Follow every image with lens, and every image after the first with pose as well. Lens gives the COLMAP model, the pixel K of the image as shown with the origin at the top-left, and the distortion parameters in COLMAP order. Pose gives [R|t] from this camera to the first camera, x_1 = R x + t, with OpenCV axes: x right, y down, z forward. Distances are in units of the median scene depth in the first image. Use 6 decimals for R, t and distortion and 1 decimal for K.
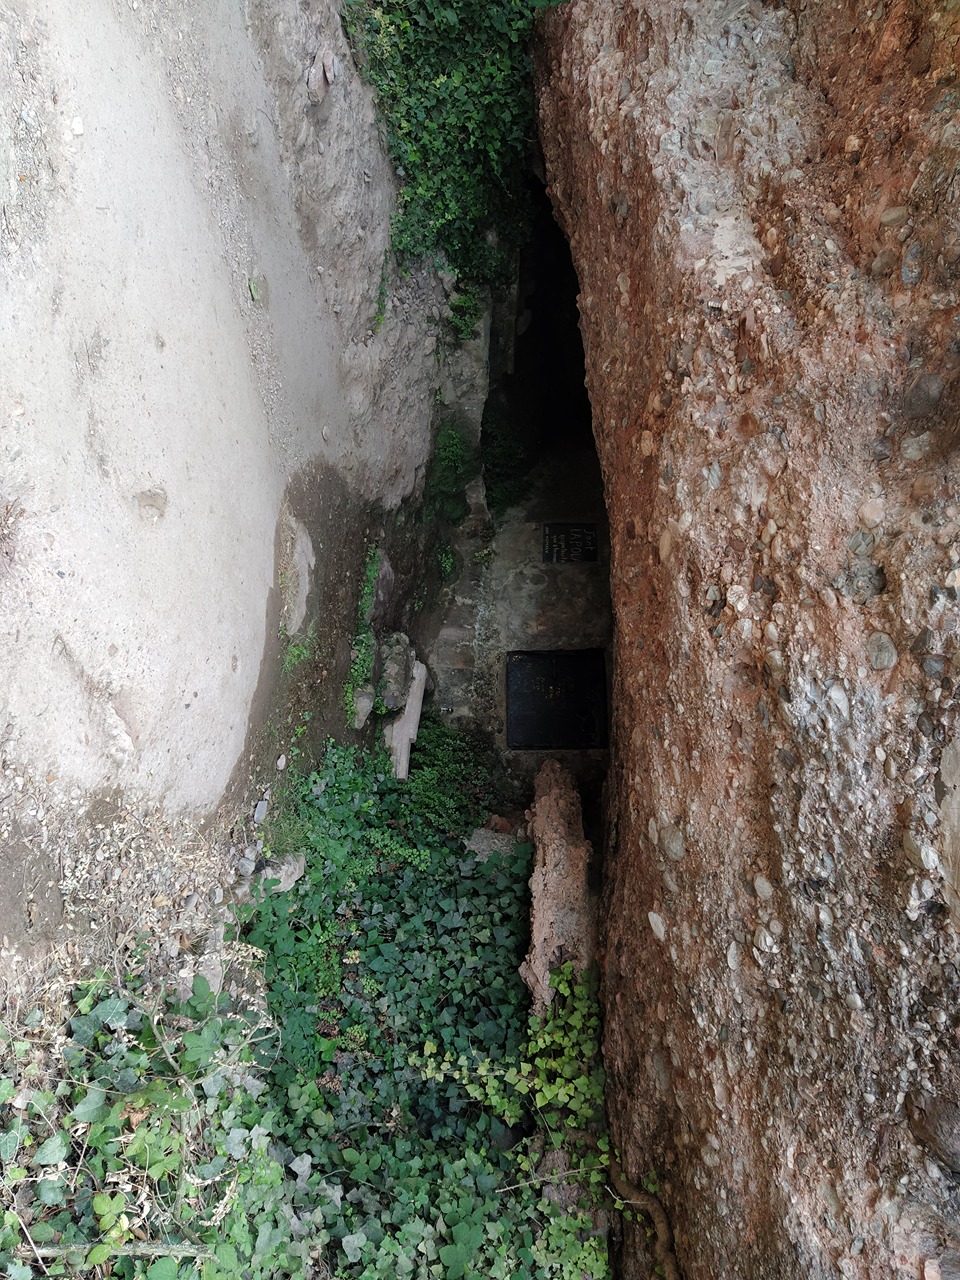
lens RADIAL K [[951.3, 0, 480.0], [0, 951.3, 640.0], [0, 0, 1]] dist [0.121874, -0.179559]
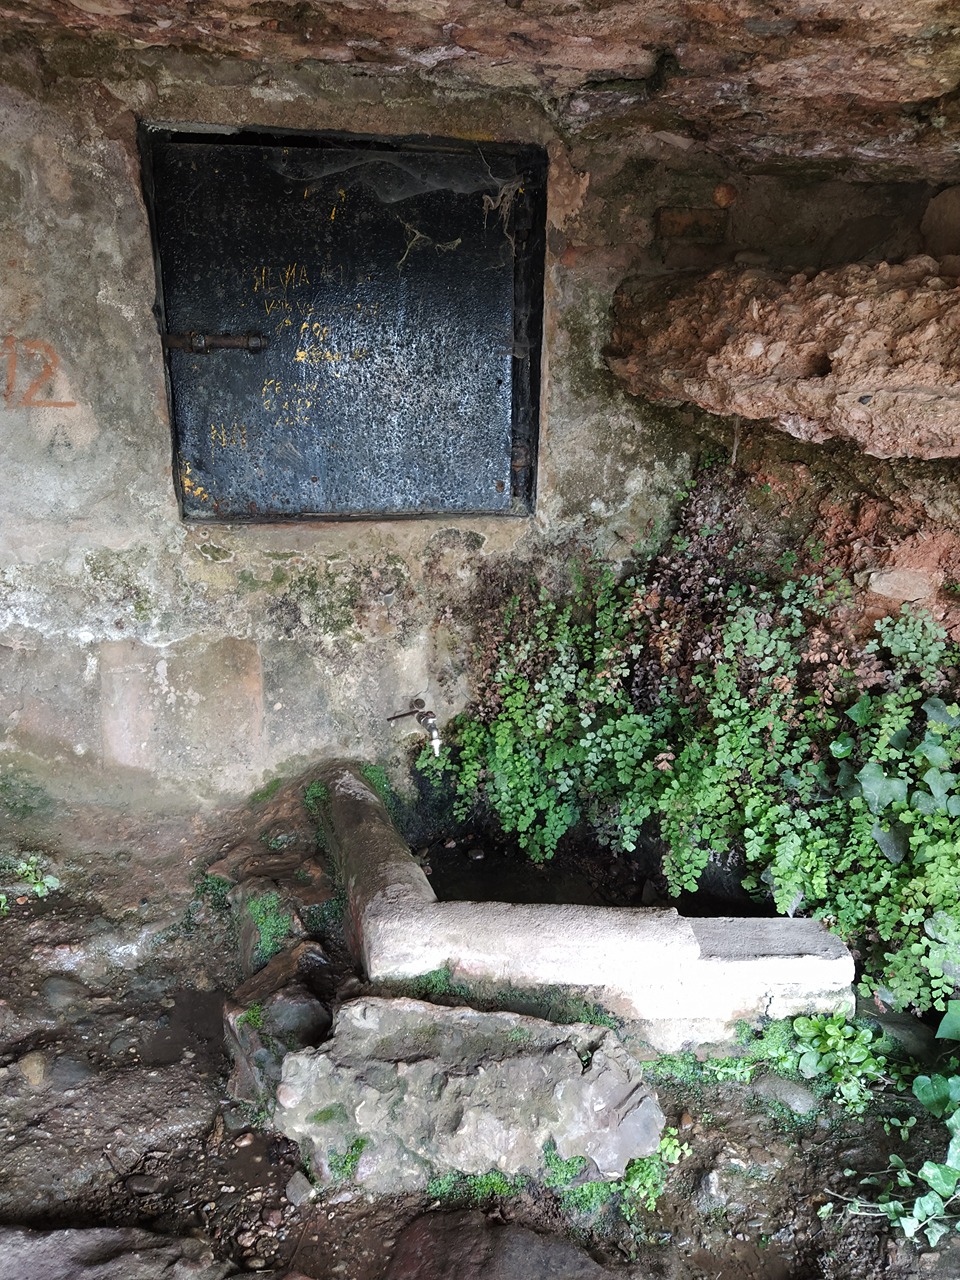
lens RADIAL K [[951.3, 0, 480.0], [0, 951.3, 640.0], [0, 0, 1]] dist [0.121874, -0.179559]
pose [[-0.006039, -0.970713, -0.240168, 0.109779], [0.854713, -0.129678, 0.502643, -0.102452], [-0.519067, -0.202239, 0.830463, 1.294437]]
